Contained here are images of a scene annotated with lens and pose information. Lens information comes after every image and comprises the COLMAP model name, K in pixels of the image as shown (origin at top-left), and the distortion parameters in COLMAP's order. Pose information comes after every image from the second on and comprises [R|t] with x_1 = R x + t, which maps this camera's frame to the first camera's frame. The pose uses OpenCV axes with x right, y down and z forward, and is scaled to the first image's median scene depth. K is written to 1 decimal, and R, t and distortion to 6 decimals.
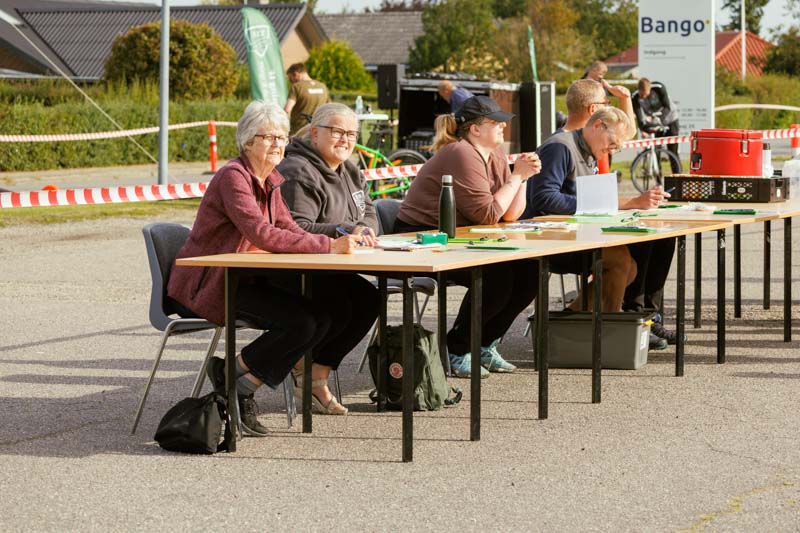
lens RADIAL K [[2548.0, 0, 398.8], [0, 2548.0, 265.8], [0, 0, 1]] dist [0.088640, 0.000000]
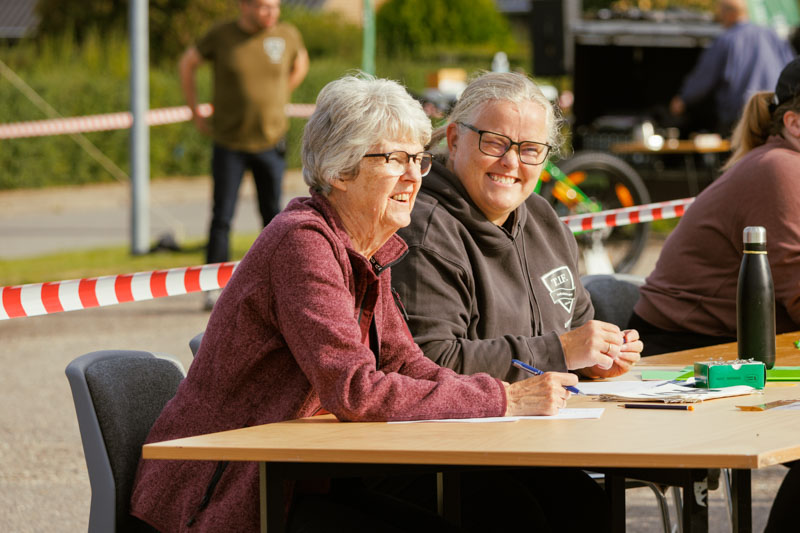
lens RADIAL K [[4292.9, 0, 400.4], [0, 4292.9, 265.8], [0, 0, 1]] dist [-0.341628, 0.000000]
pose [[0.999311, -0.016208, -0.033381, -0.017823], [0.015620, 0.999720, -0.017783, -0.016377], [0.033660, 0.017249, 0.999284, 0.251208]]
